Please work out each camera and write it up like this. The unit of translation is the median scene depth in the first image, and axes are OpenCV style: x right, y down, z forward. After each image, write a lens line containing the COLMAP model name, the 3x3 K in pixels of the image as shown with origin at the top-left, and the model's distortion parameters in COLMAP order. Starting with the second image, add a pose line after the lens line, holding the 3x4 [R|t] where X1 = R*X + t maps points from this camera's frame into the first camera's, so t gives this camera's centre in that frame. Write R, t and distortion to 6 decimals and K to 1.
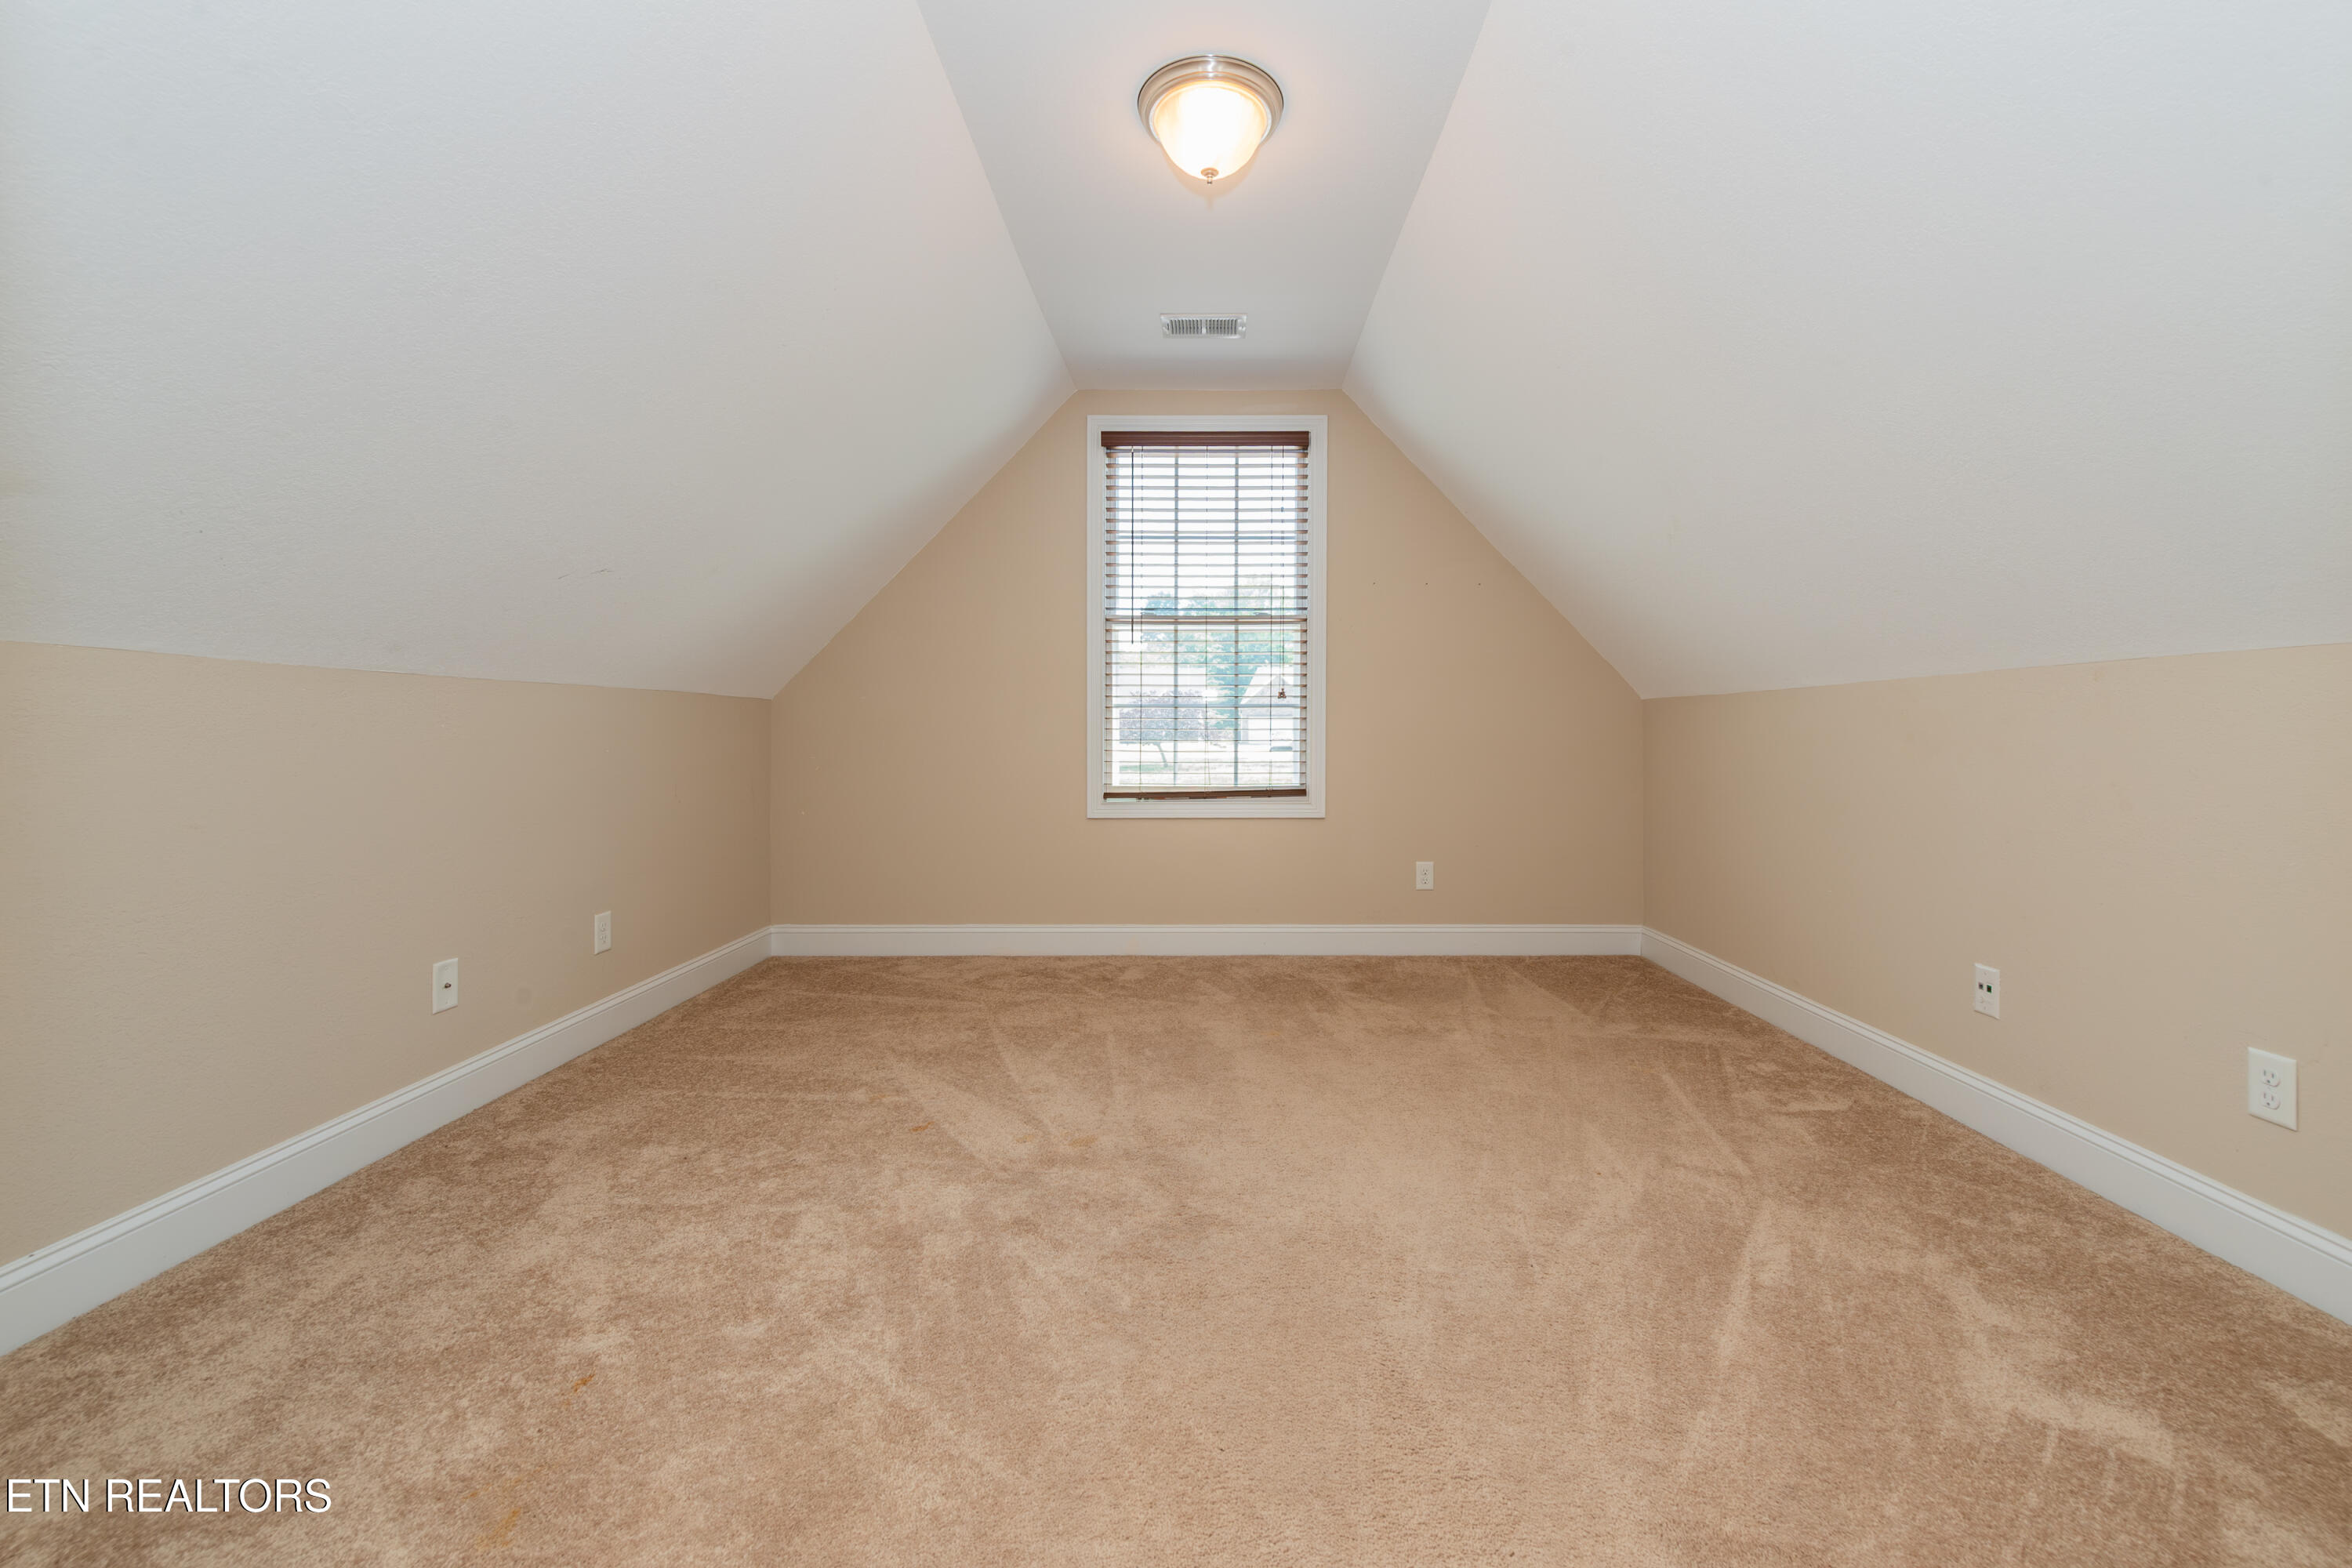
lens RADIAL K [[931.5, 0, 1205.8], [0, 931.5, 740.4], [0, 0, 1]] dist [0.001666, 0.001207]
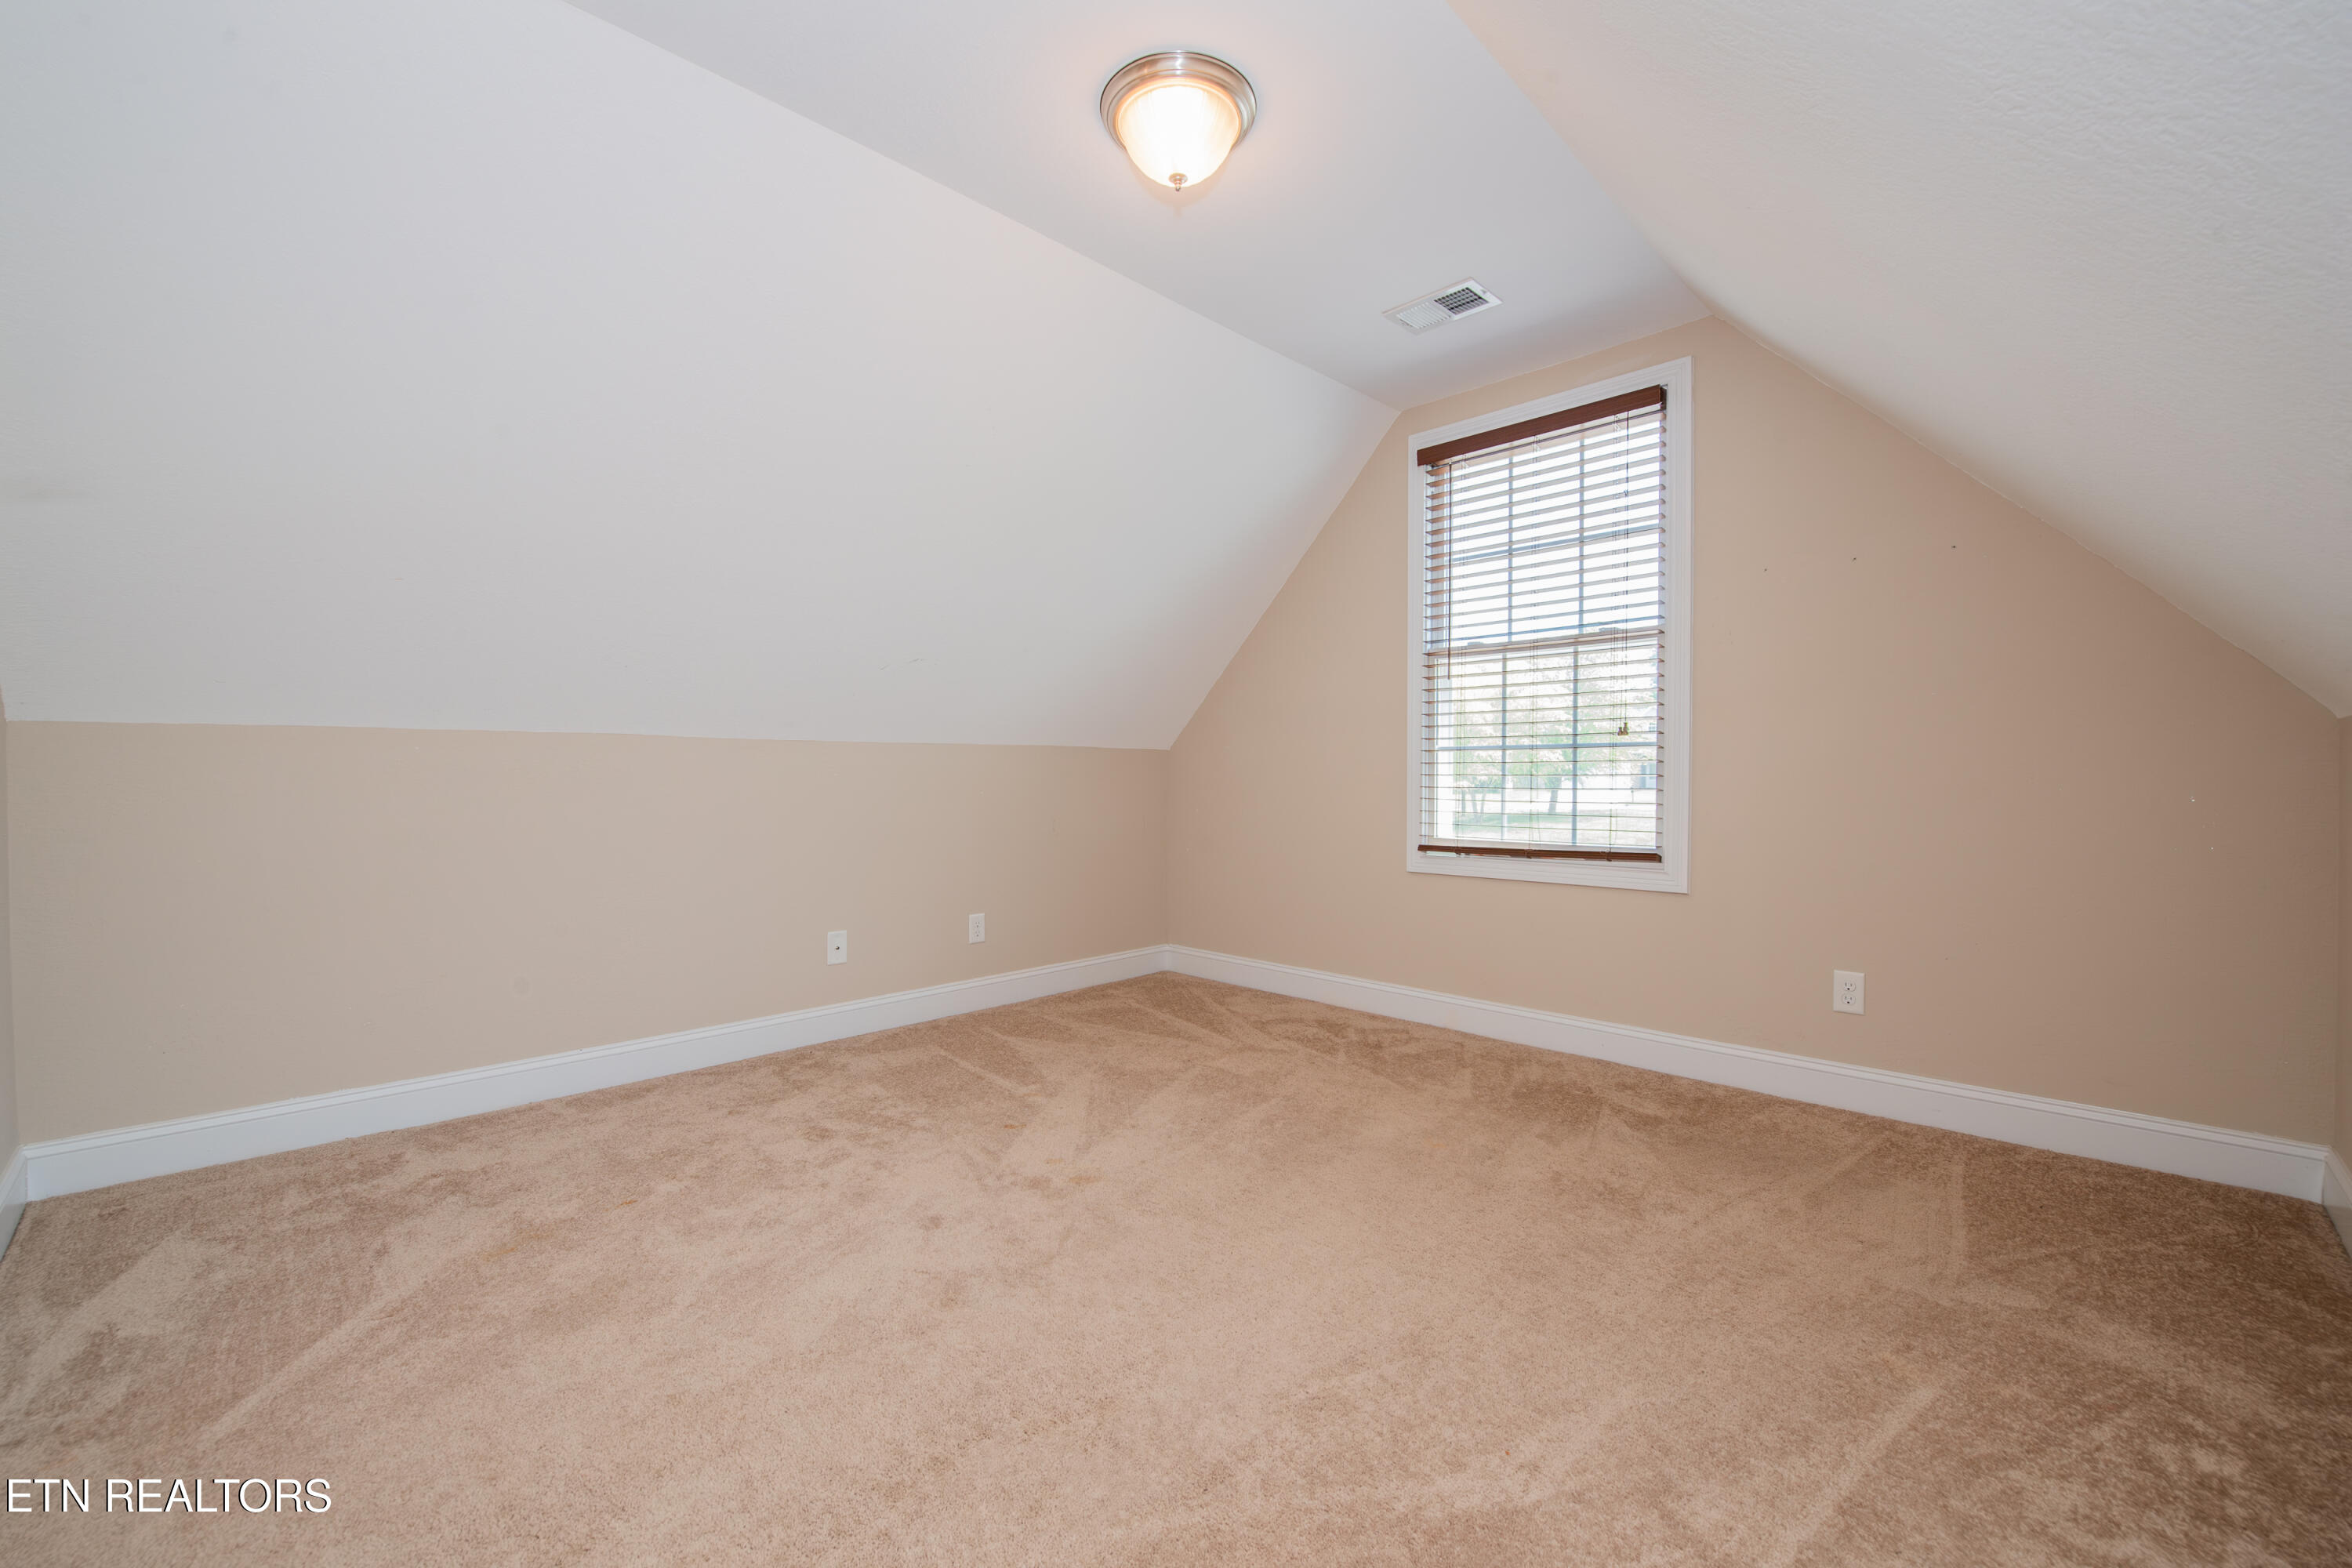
lens RADIAL K [[931.5, 0, 1176.1], [0, 931.5, 777.4], [0, 0, 1]] dist [0.001666, 0.001207]
pose [[0.710293, 0.002395, -0.703902, 0.371432], [-0.004213, 0.999991, -0.000849, -0.008056], [0.703894, 0.003568, 0.710296, 0.187003]]
